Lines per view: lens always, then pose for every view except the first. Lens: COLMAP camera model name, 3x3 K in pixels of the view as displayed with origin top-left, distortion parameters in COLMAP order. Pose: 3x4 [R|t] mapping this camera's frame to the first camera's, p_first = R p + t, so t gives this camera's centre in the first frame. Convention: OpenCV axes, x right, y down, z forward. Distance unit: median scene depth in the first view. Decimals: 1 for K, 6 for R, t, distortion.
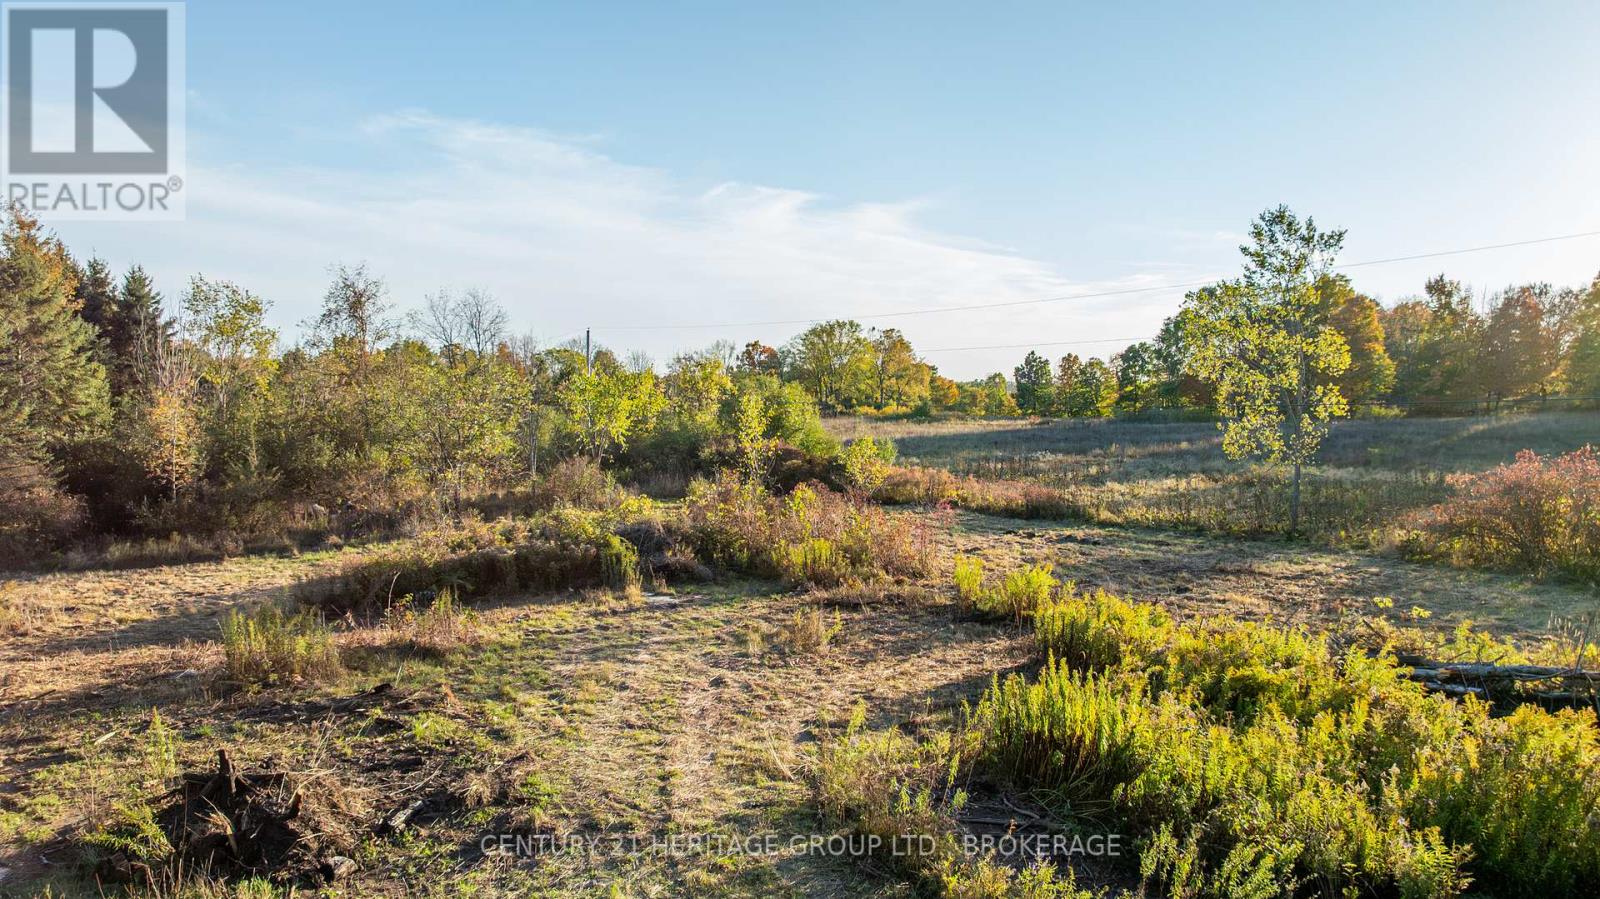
lens RADIAL K [[1132.9, 0, 794.3], [0, 1132.9, 437.0], [0, 0, 1]] dist [-0.054621, 0.058401]
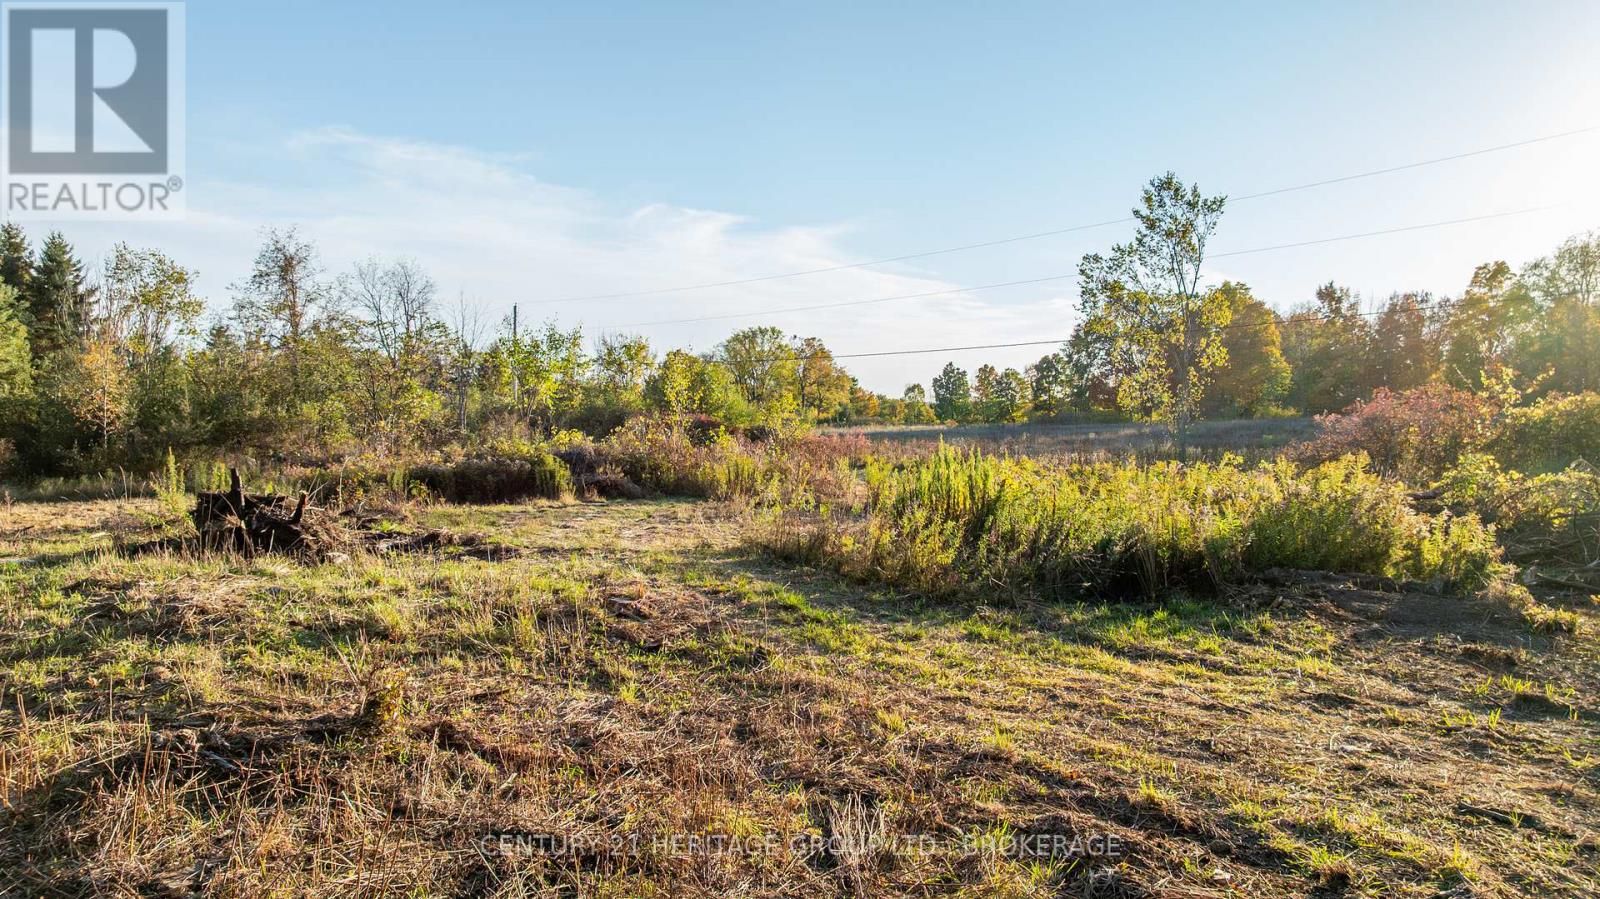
lens RADIAL K [[1132.9, 0, 797.9], [0, 1132.9, 451.2], [0, 0, 1]] dist [-0.054621, 0.058401]
pose [[0.997411, 0.000220, 0.071913, -0.001022], [0.000289, 0.999975, -0.007060, 0.052400], [-0.071913, 0.007062, 0.997386, -0.041612]]
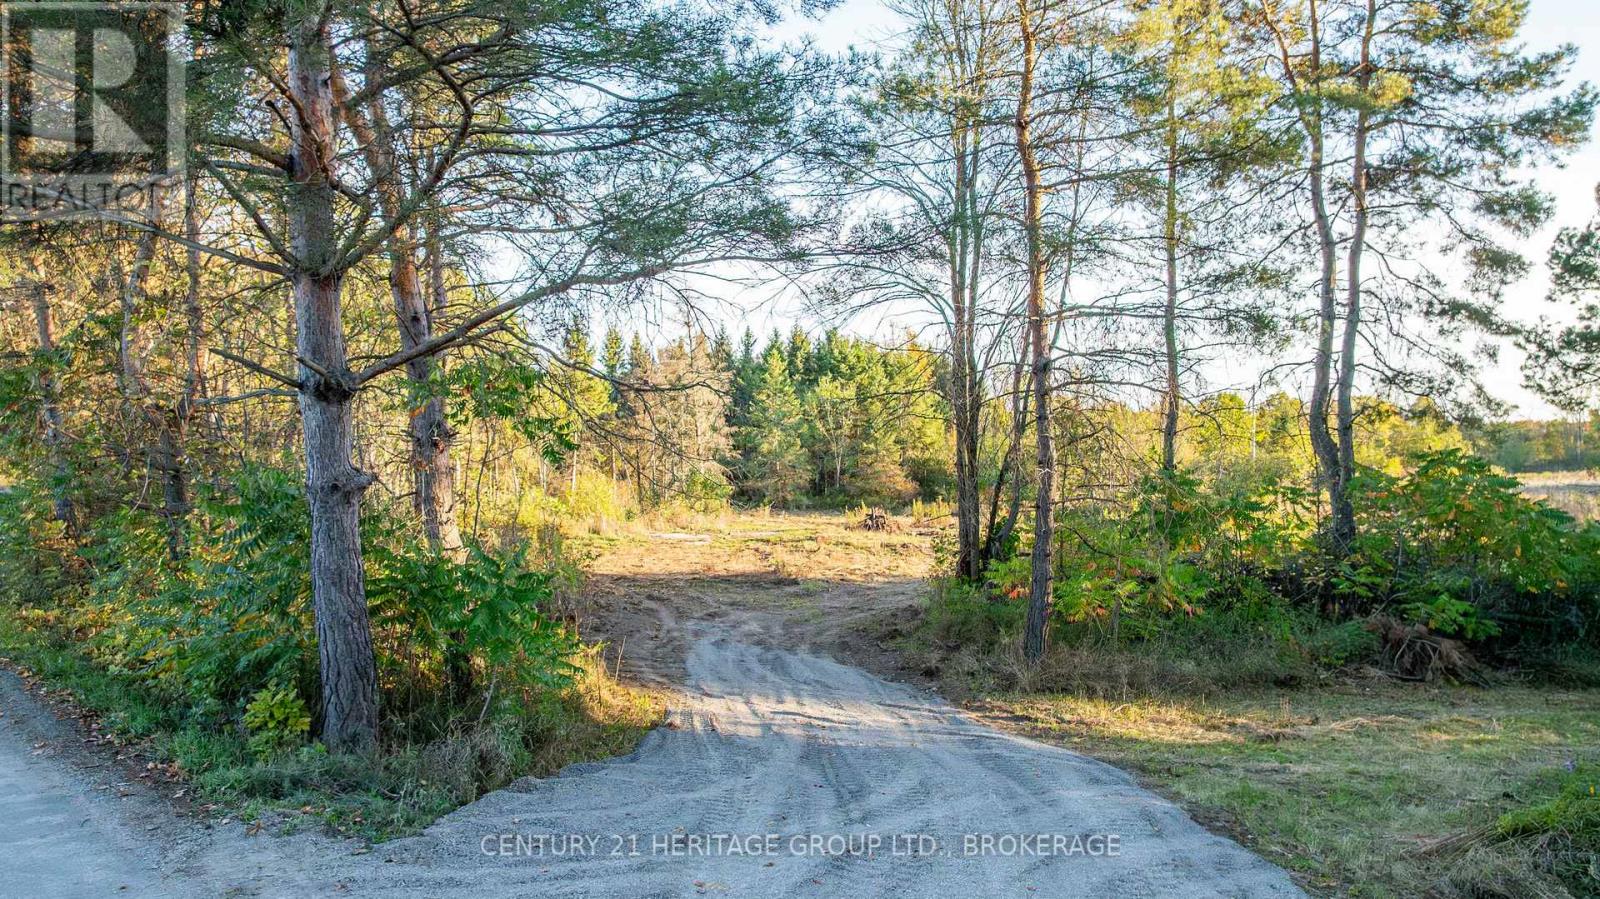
lens RADIAL K [[1132.9, 0, 791.9], [0, 1132.9, 449.7], [0, 0, 1]] dist [-0.054621, 0.058401]
pose [[0.726514, 0.006085, -0.687124, 0.411067], [-0.027579, 0.999413, -0.020310, 0.031399], [0.686597, 0.033706, 0.726256, -0.426422]]
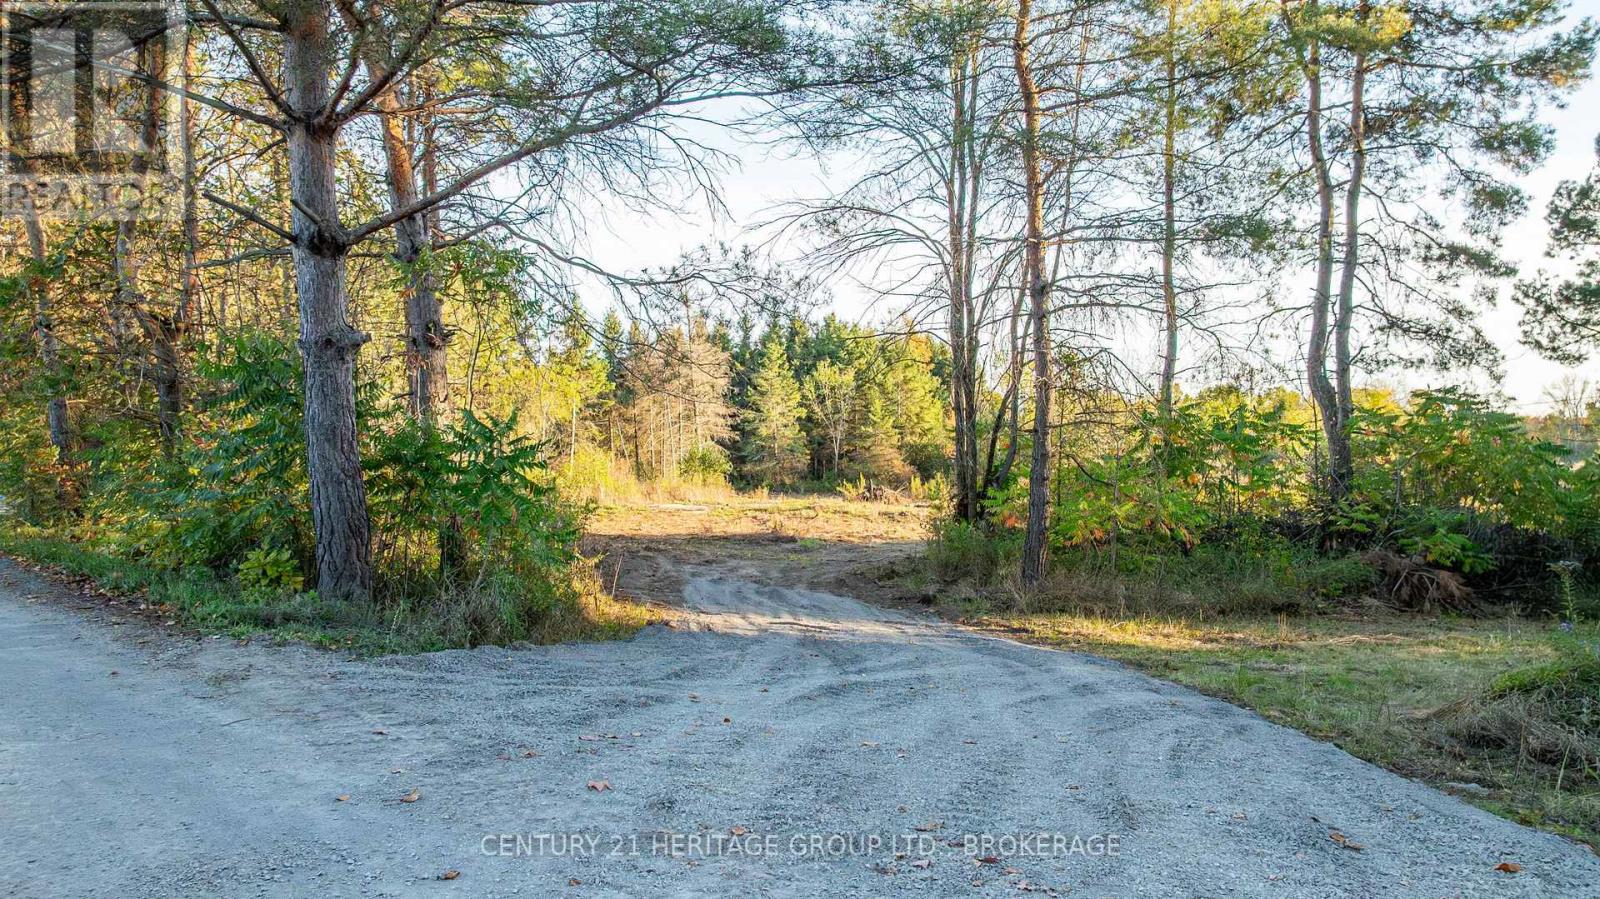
lens RADIAL K [[1132.9, 0, 791.8], [0, 1132.9, 453.2], [0, 0, 1]] dist [-0.054621, 0.058401]
pose [[0.727385, 0.010084, -0.686156, 0.411013], [-0.028748, 0.999462, -0.015788, 0.050199], [0.685628, 0.031209, 0.727283, -0.425113]]
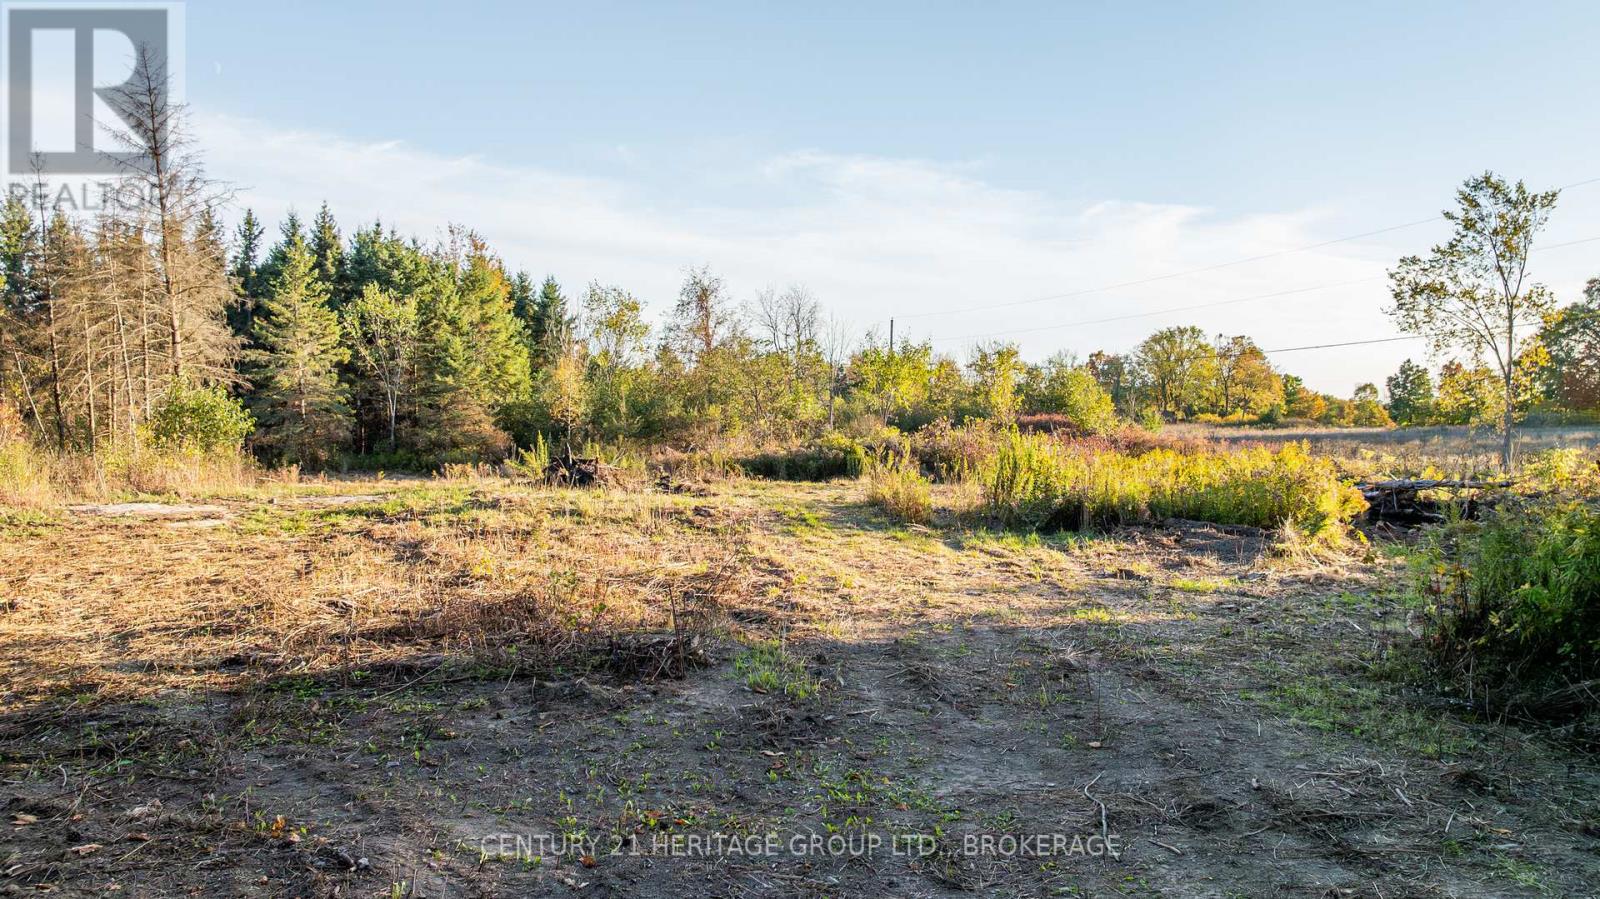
lens RADIAL K [[1132.9, 0, 790.6], [0, 1132.9, 439.2], [0, 0, 1]] dist [-0.054621, 0.058401]
pose [[0.947483, 0.009857, -0.319655, 0.109513], [-0.015778, 0.999748, -0.015940, 0.058321], [0.319418, 0.020146, 0.947400, -0.168488]]
